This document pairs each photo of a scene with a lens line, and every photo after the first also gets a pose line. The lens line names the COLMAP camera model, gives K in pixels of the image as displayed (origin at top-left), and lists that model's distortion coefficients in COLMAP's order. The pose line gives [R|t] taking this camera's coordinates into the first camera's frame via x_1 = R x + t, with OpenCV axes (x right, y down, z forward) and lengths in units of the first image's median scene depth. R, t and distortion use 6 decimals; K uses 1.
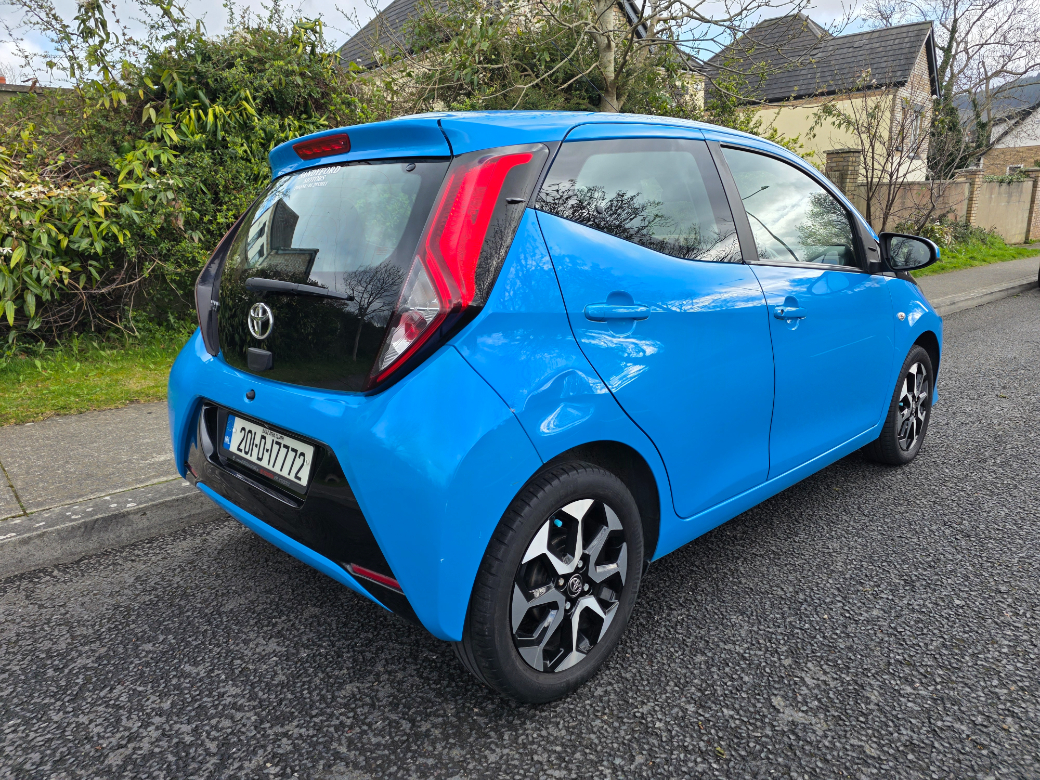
lens RADIAL K [[700.0, 0, 520.0], [0, 700.0, 390.0], [0, 0, 1]] dist [0.020910, -0.000394]
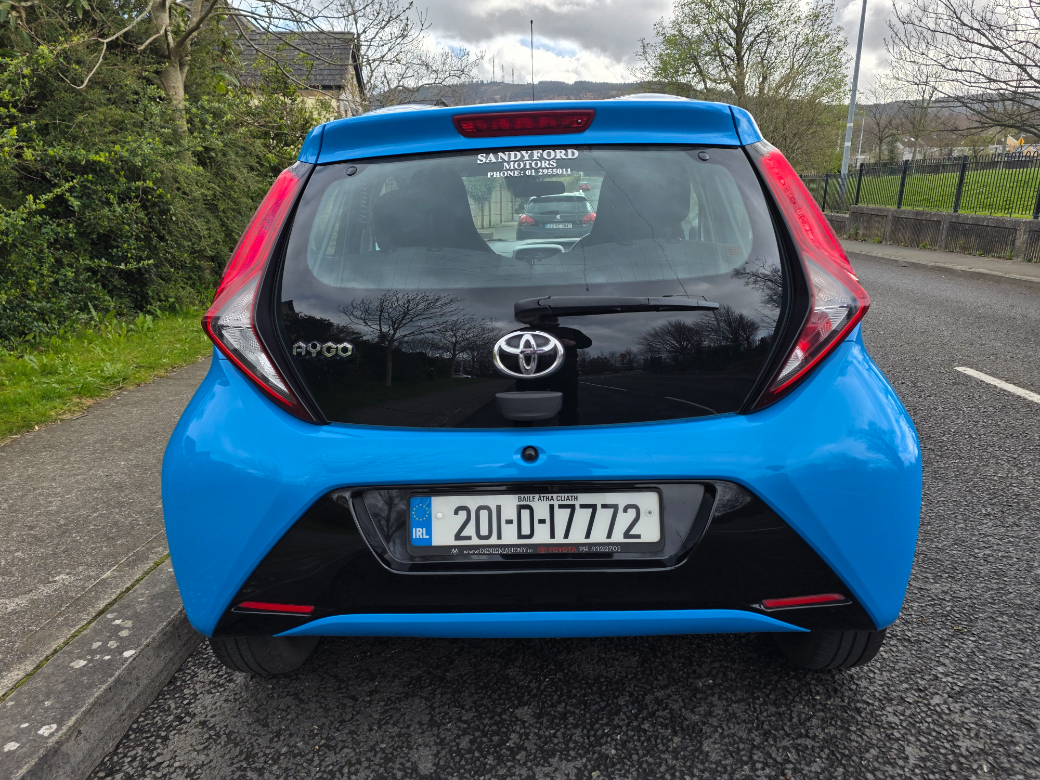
lens RADIAL K [[700.0, 0, 520.0], [0, 700.0, 390.0], [0, 0, 1]] dist [0.020910, -0.000394]
pose [[0.721739, -0.174228, 0.669879, -0.858665], [0.166308, 0.983101, 0.076510, -0.114975], [-0.671889, 0.056186, 0.738517, 0.448587]]
